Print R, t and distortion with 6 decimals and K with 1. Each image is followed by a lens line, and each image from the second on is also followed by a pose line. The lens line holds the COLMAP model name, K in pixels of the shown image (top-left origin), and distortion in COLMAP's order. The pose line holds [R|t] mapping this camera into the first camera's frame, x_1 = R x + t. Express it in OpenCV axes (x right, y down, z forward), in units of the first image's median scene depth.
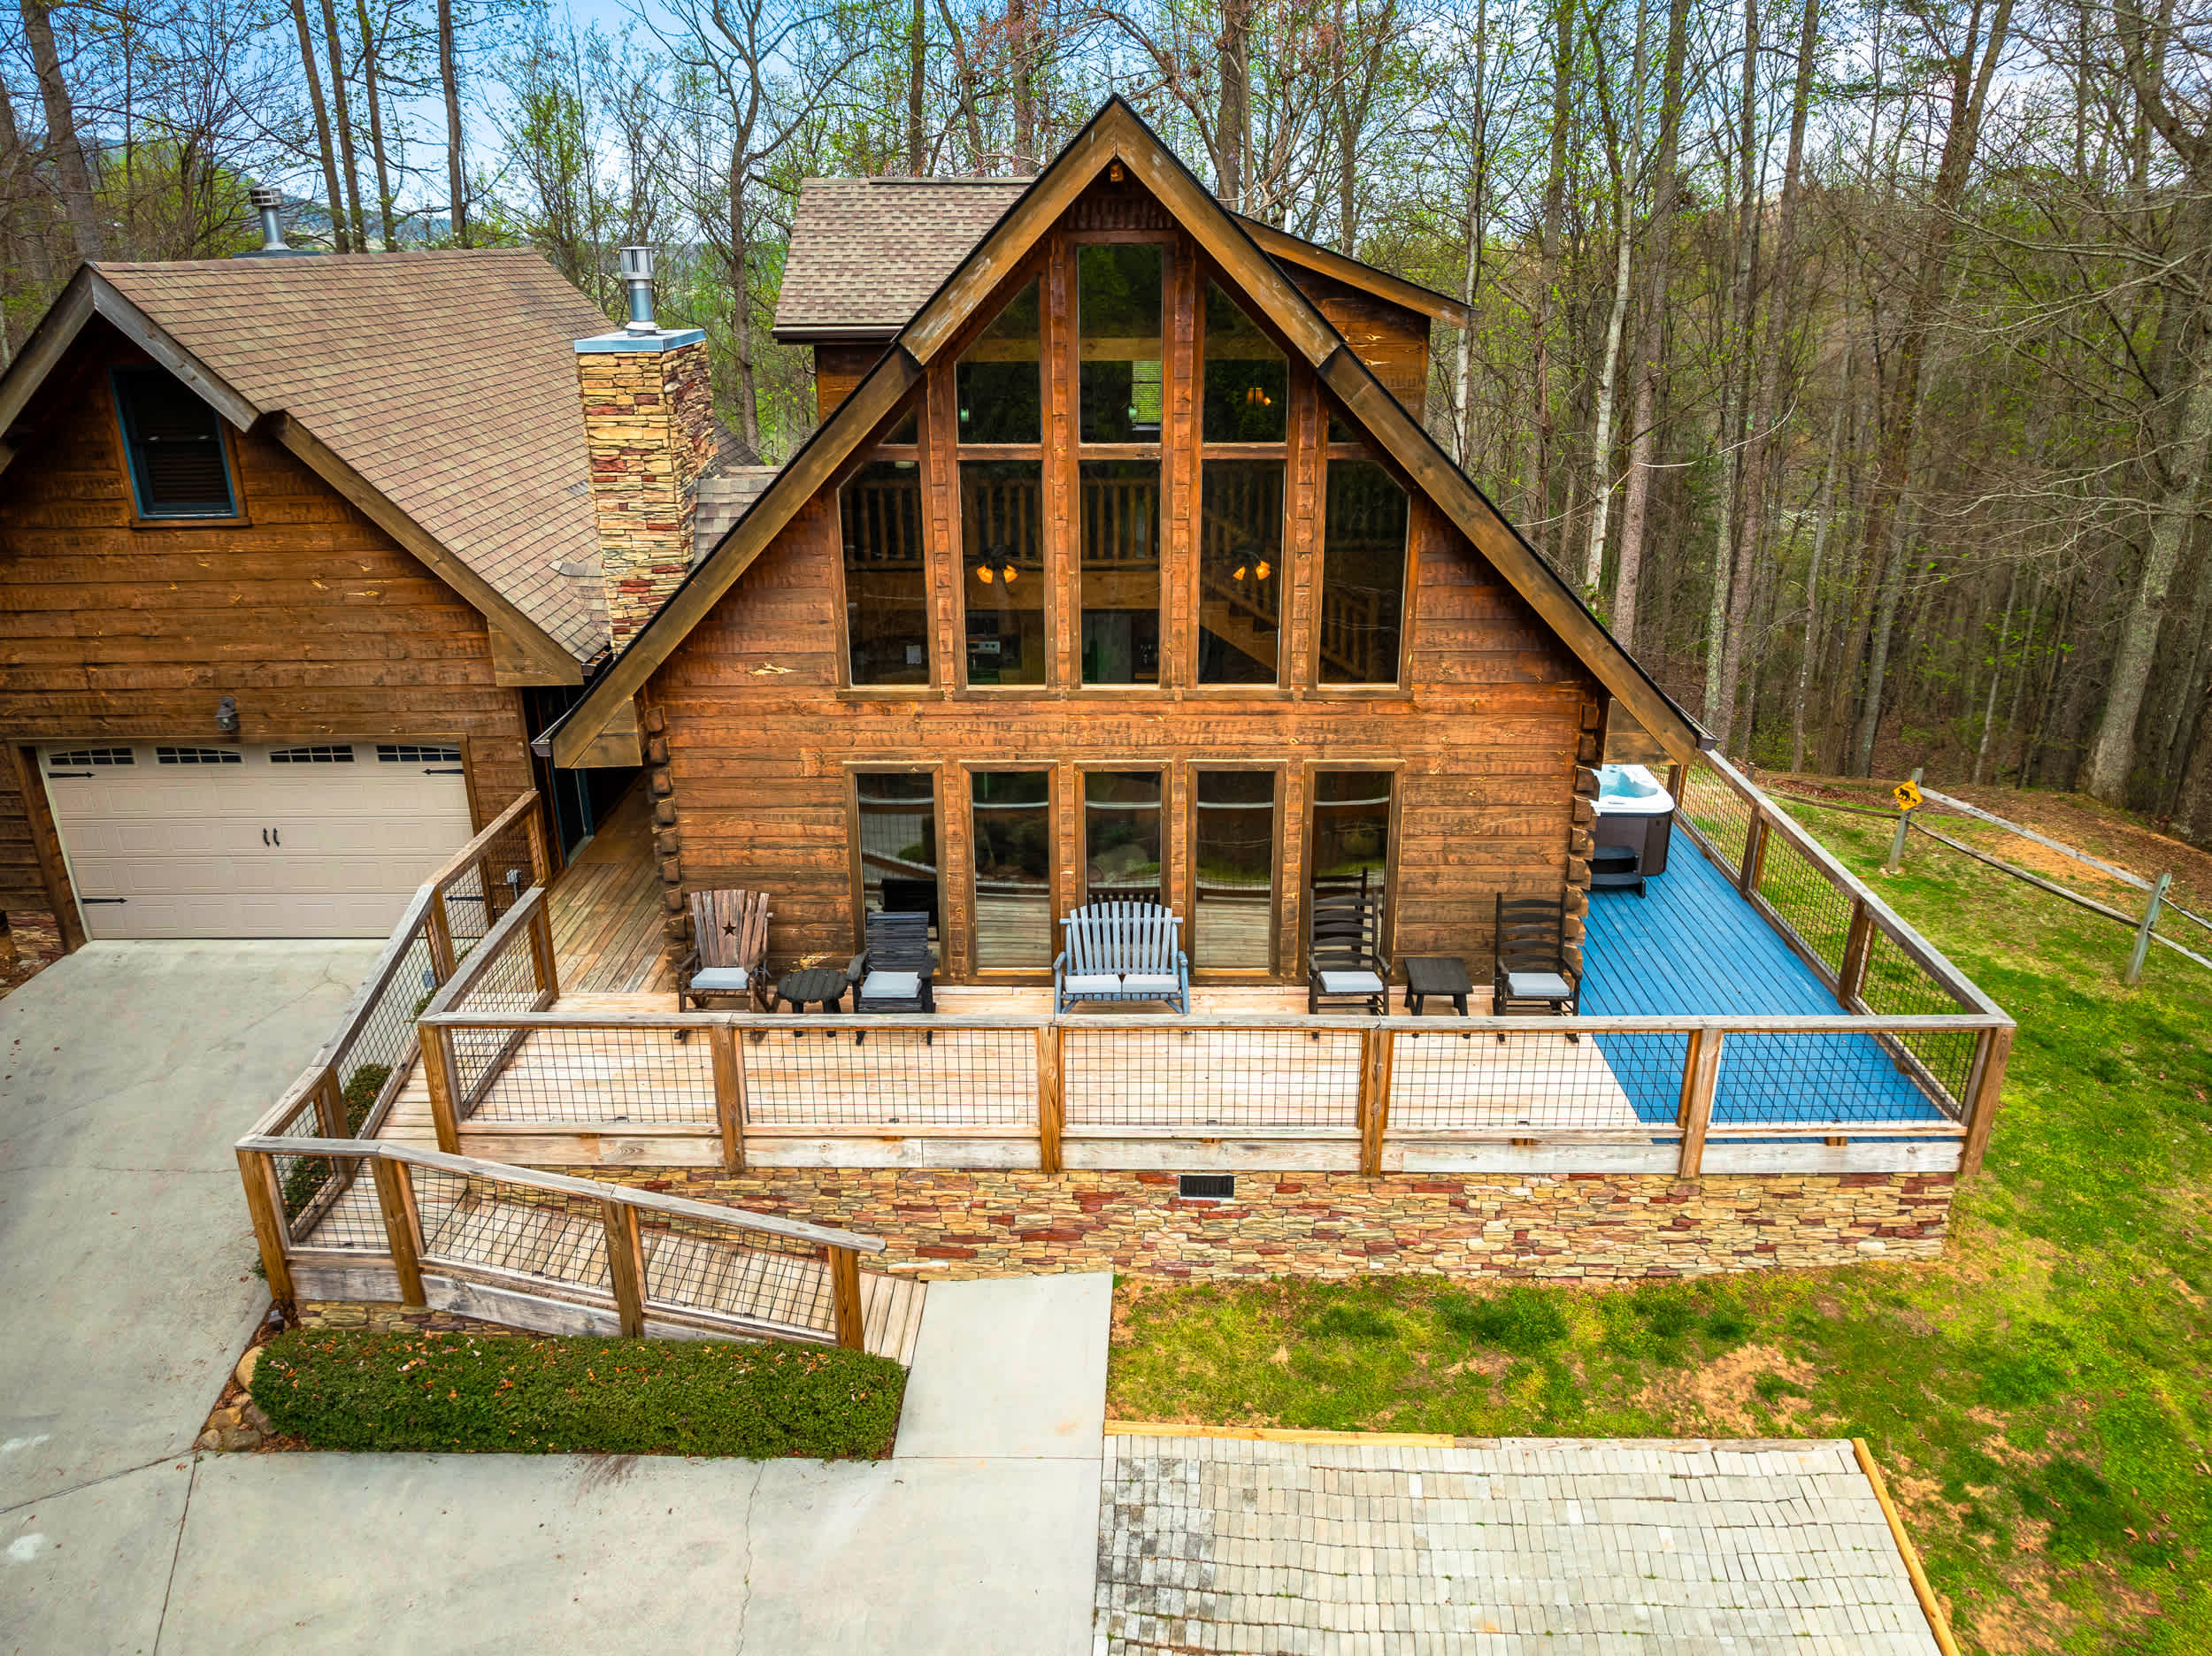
lens RADIAL K [[1557.0, 0, 1106.0], [0, 1557.0, 828.0], [0, 0, 1]] dist [-0.038770, -0.001158]
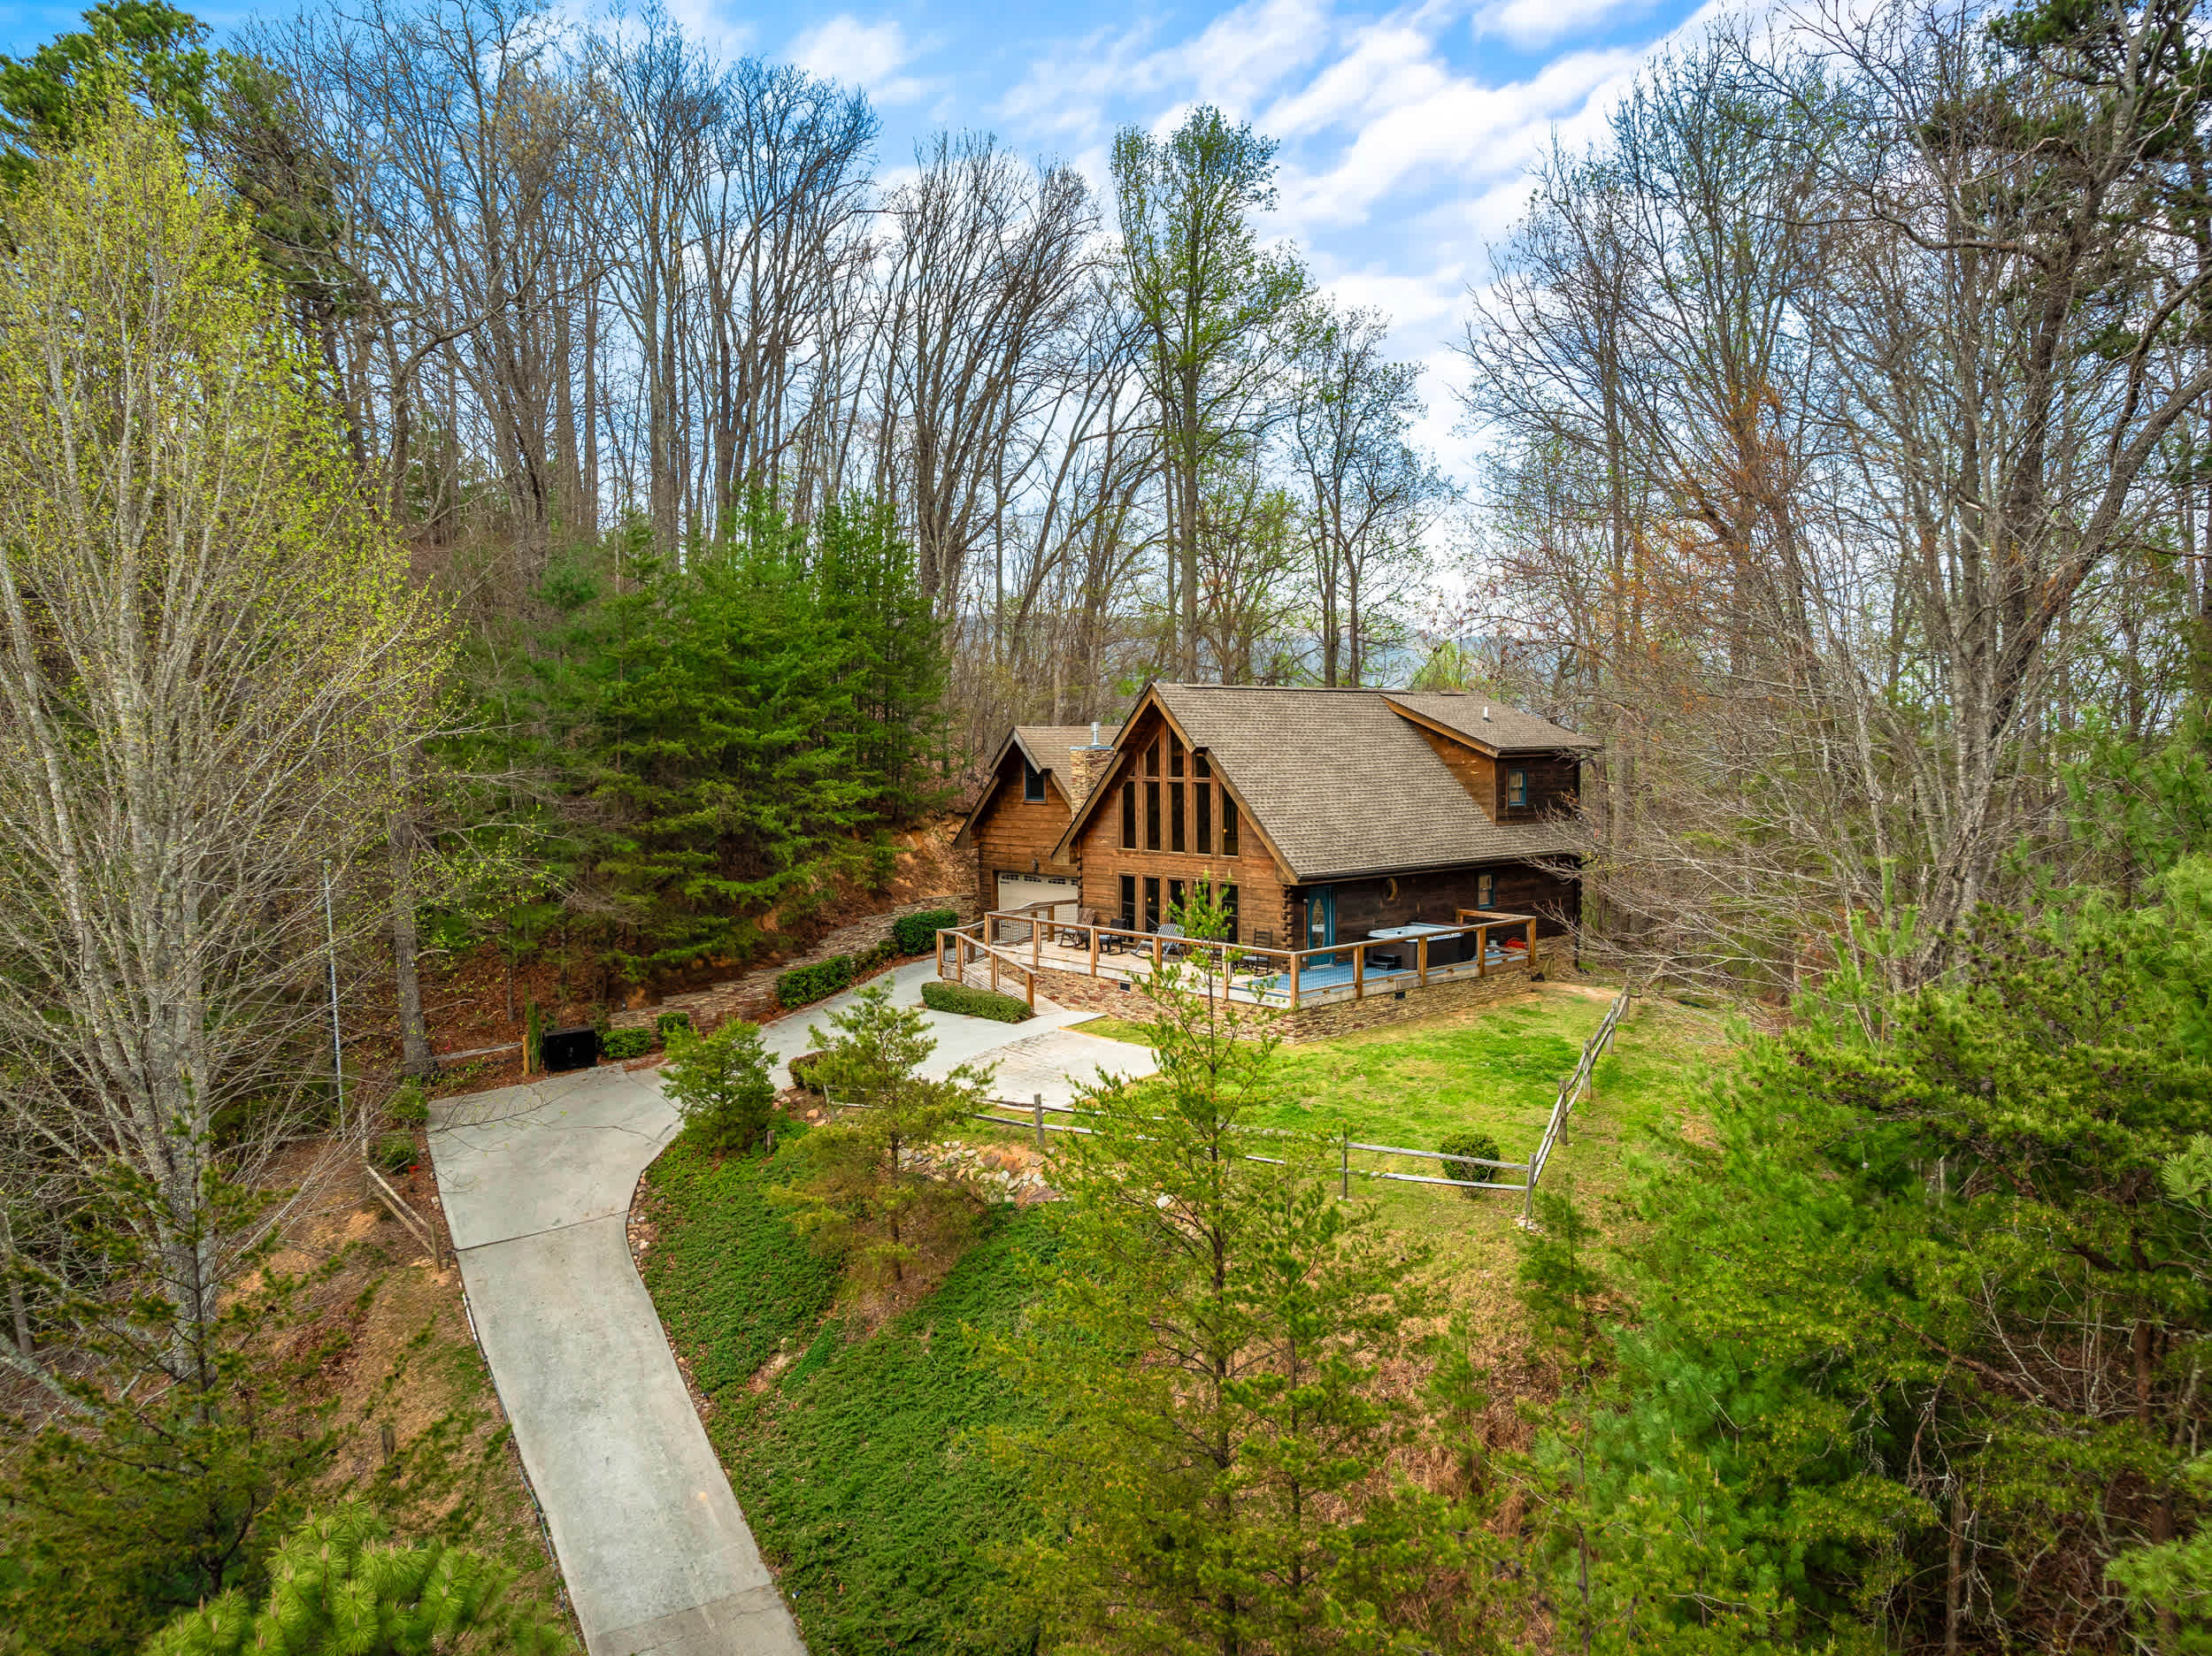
lens RADIAL K [[1557.0, 0, 1106.0], [0, 1557.0, 828.0], [0, 0, 1]] dist [-0.038770, -0.001158]
pose [[0.673751, 0.035791, -0.738091, 2.467292], [-0.249027, 0.951398, -0.181184, 0.518493], [0.695733, 0.305877, 0.649919, -1.288824]]
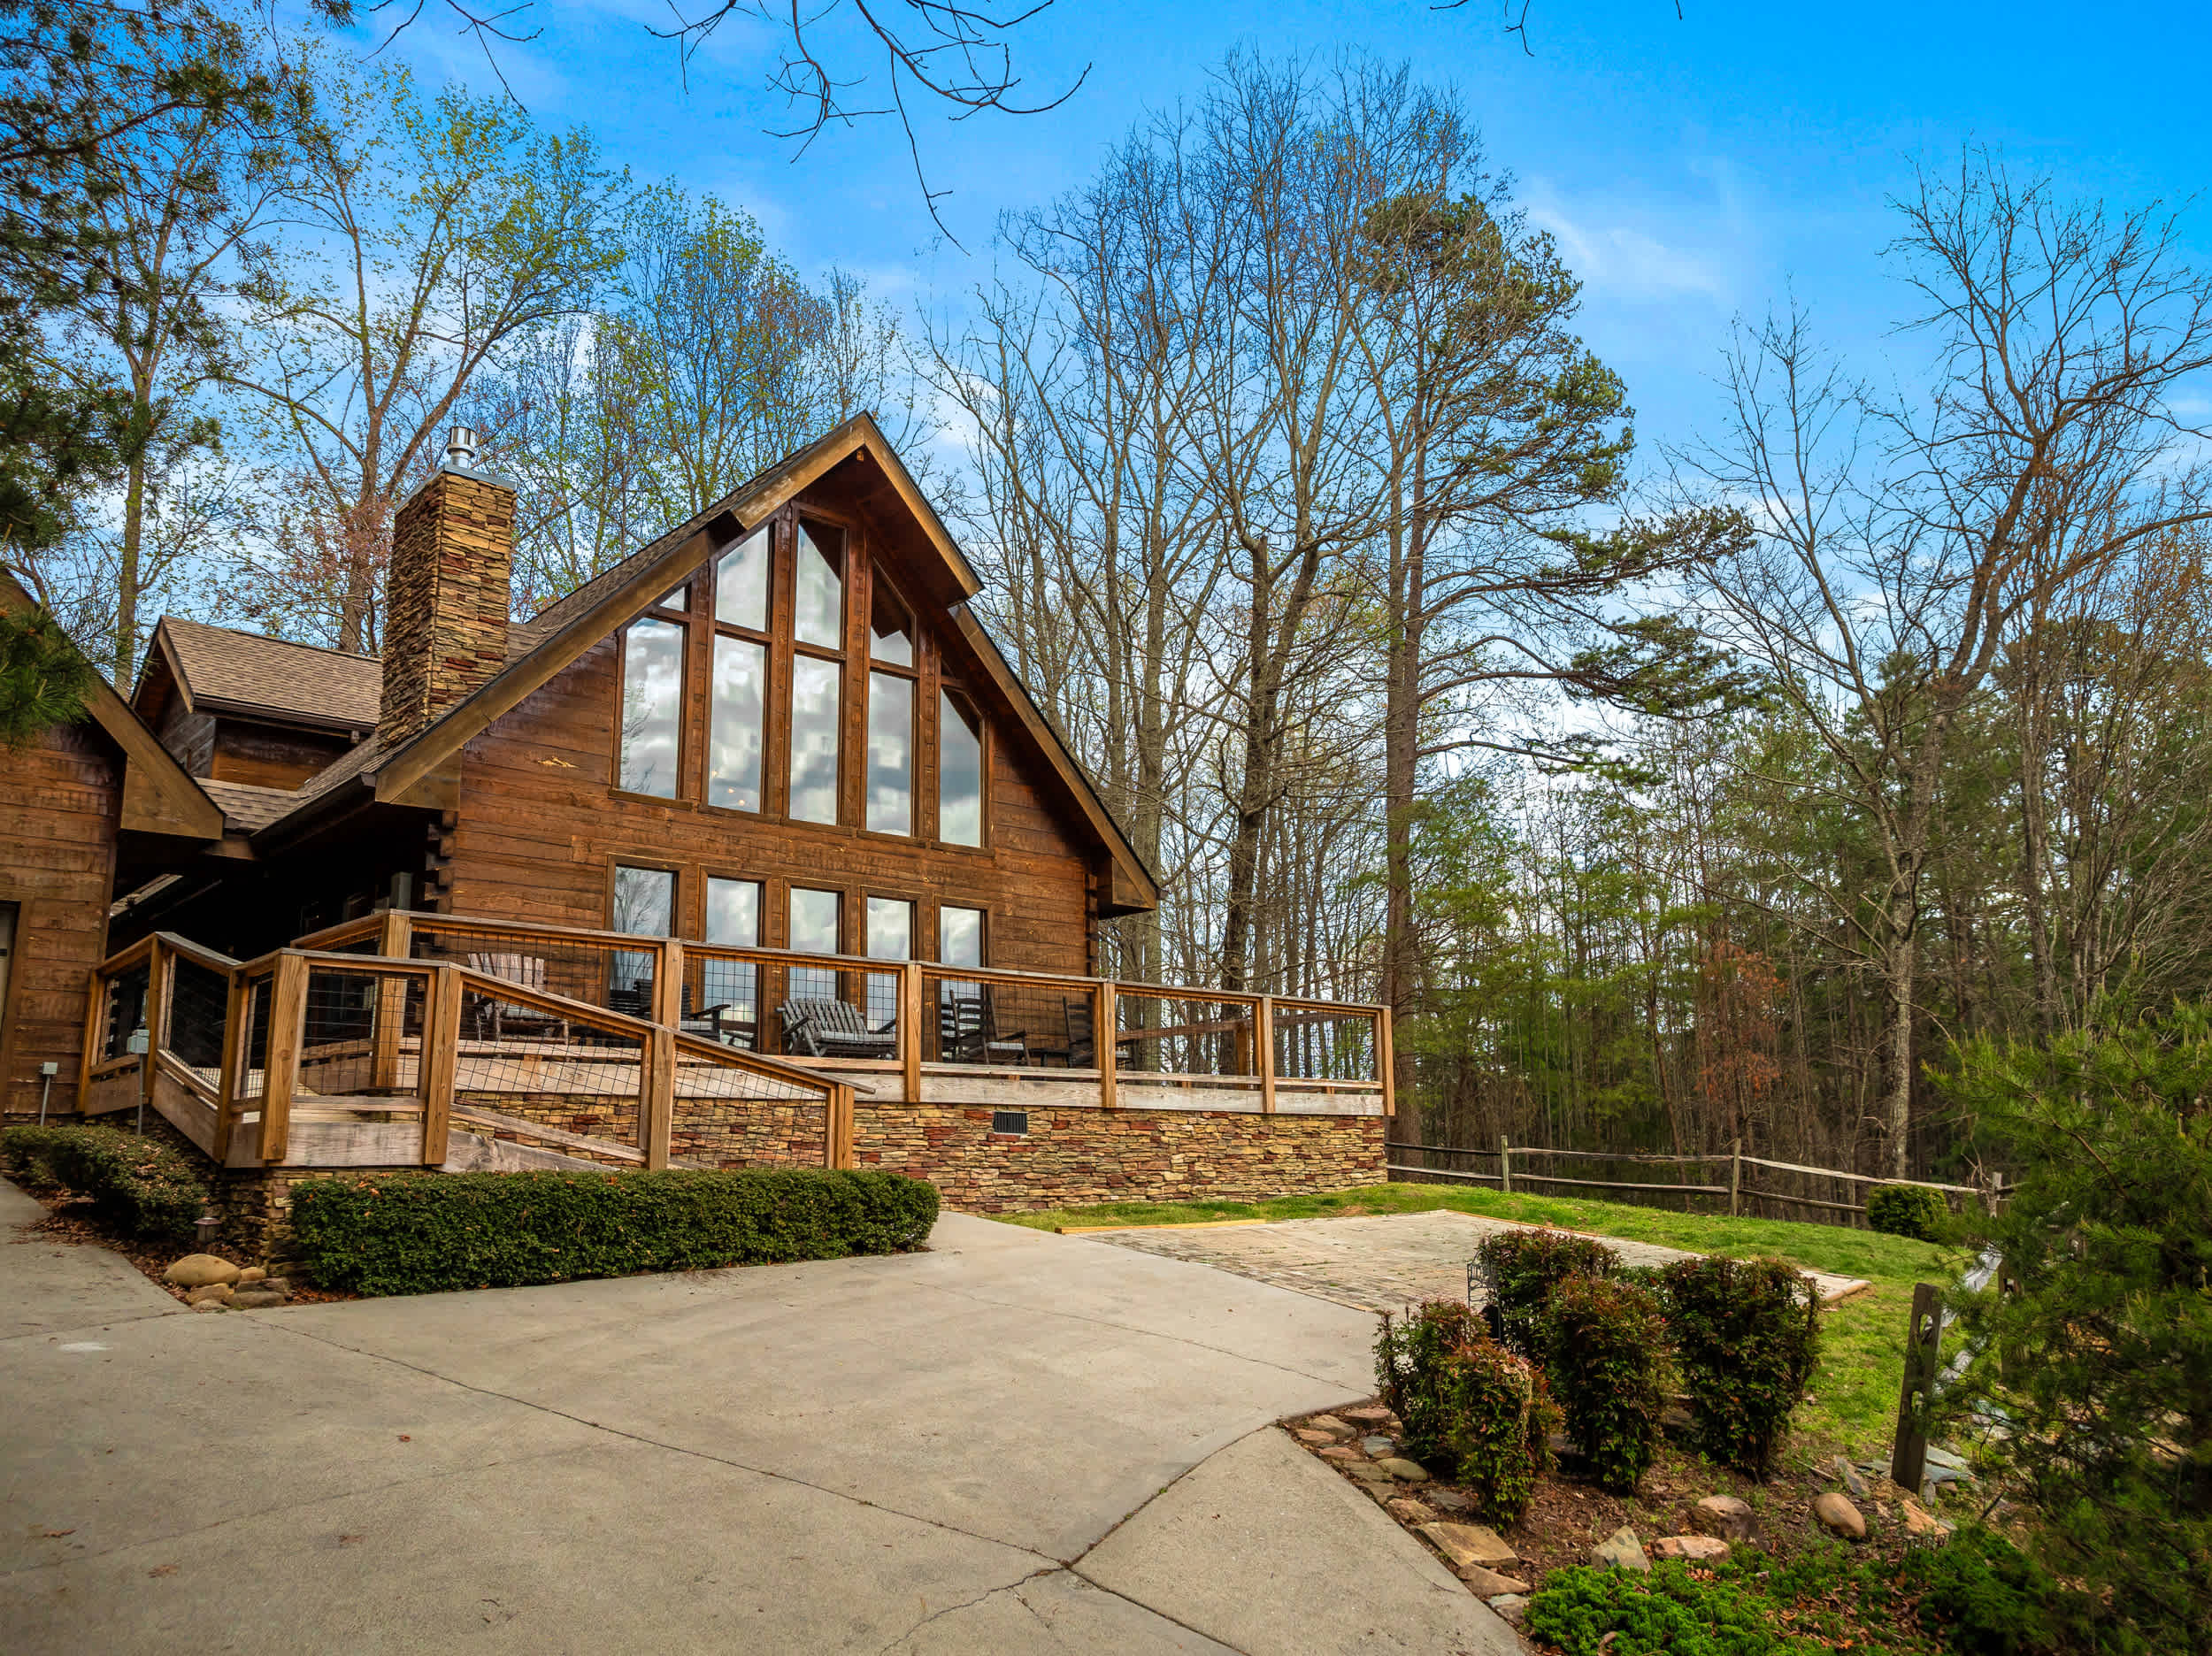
lens RADIAL K [[1562.3, 0, 1049.3], [0, 1562.3, 827.3], [0, 0, 1]] dist [0.001974, -0.000265]
pose [[0.739639, 0.145230, 0.657147, -0.754903], [0.243668, 0.852404, -0.462637, 0.606438], [-0.627344, 0.502310, 0.595084, 0.120722]]
